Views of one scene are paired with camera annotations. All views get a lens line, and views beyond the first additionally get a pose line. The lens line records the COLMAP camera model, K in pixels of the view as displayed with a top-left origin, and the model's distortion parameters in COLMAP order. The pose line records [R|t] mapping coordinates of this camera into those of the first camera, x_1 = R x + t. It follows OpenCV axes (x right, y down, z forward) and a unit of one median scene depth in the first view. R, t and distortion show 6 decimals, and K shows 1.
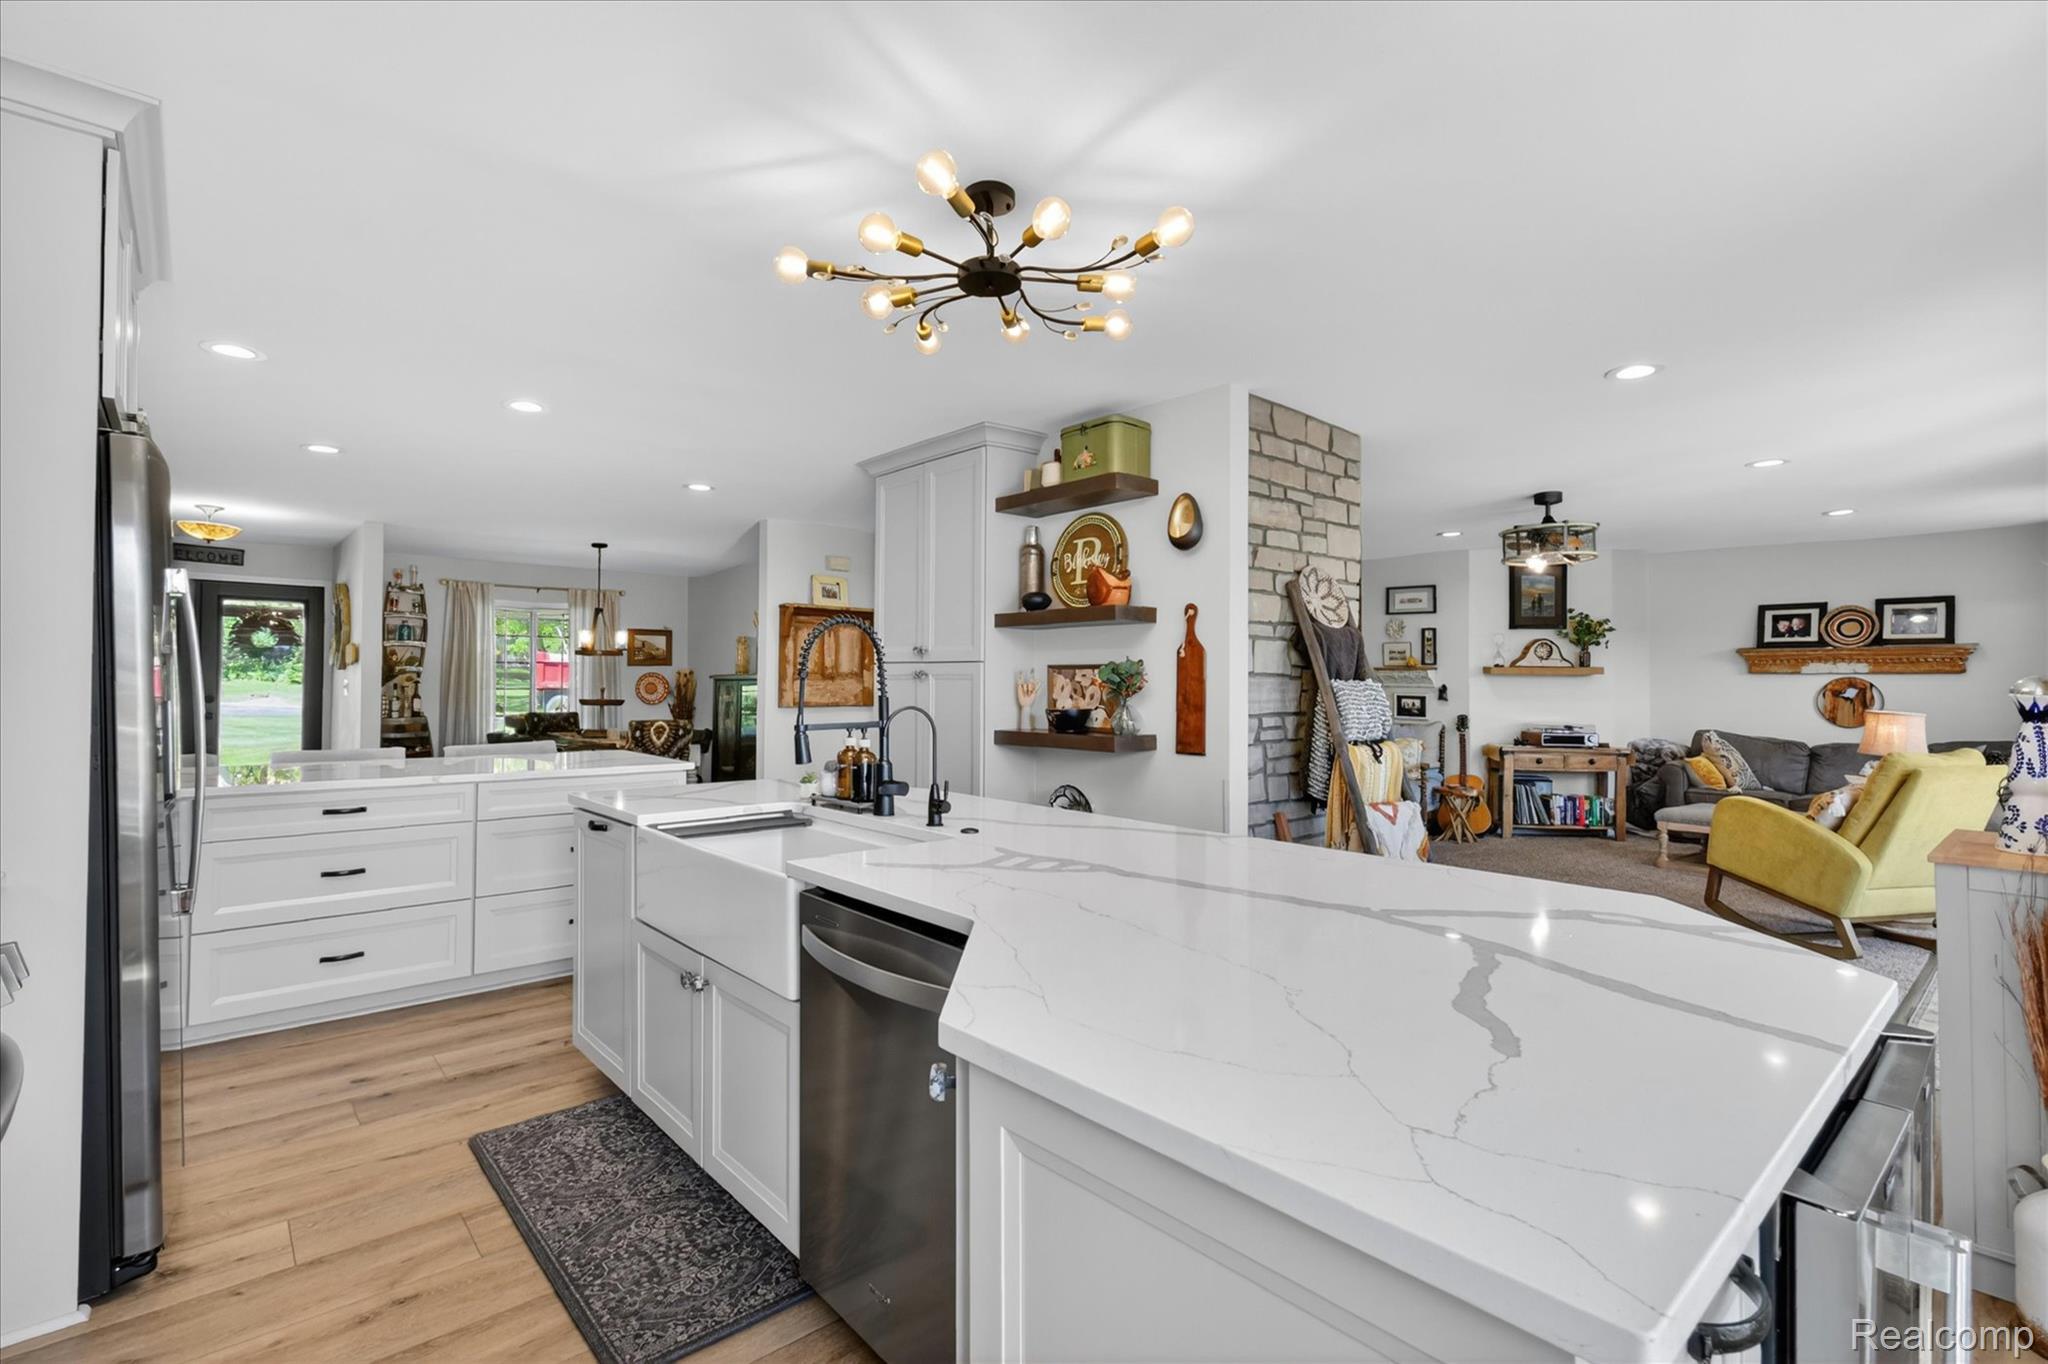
lens RADIAL K [[942.9, 0, 1025.9], [0, 942.9, 673.8], [0, 0, 1]] dist [0.003462, 0.000158]
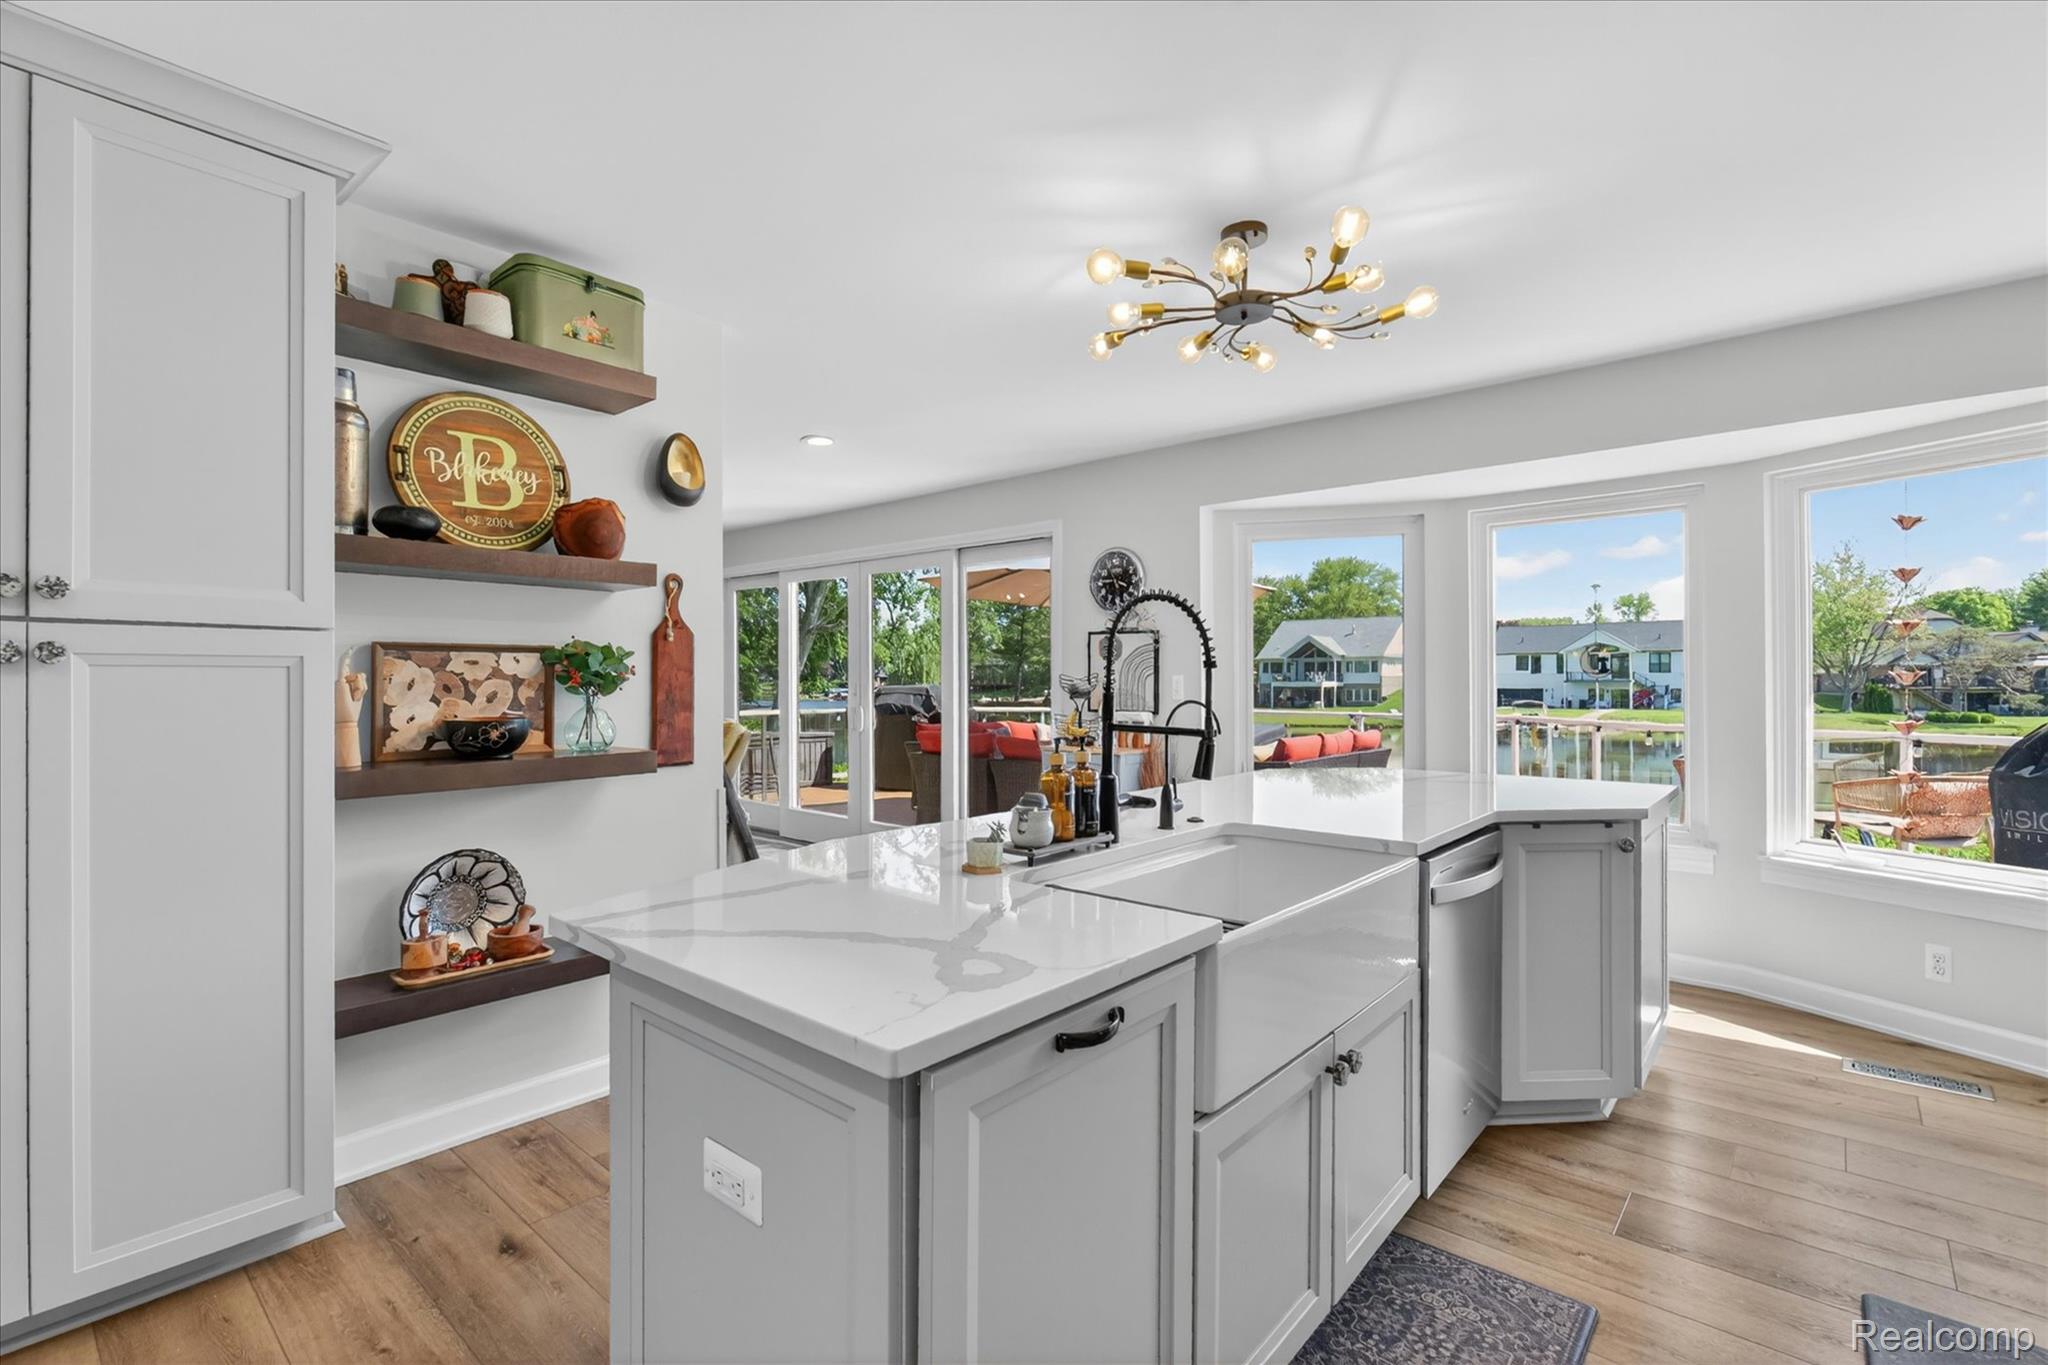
lens RADIAL K [[928.3, 0, 1017.8], [0, 928.3, 684.1], [0, 0, 1]] dist [-0.001371, 0.000286]
pose [[-0.138160, -0.009661, 0.990363, -0.665323], [-0.010074, 0.999914, 0.008349, 0.008110], [-0.990359, -0.008824, -0.138245, 0.864181]]
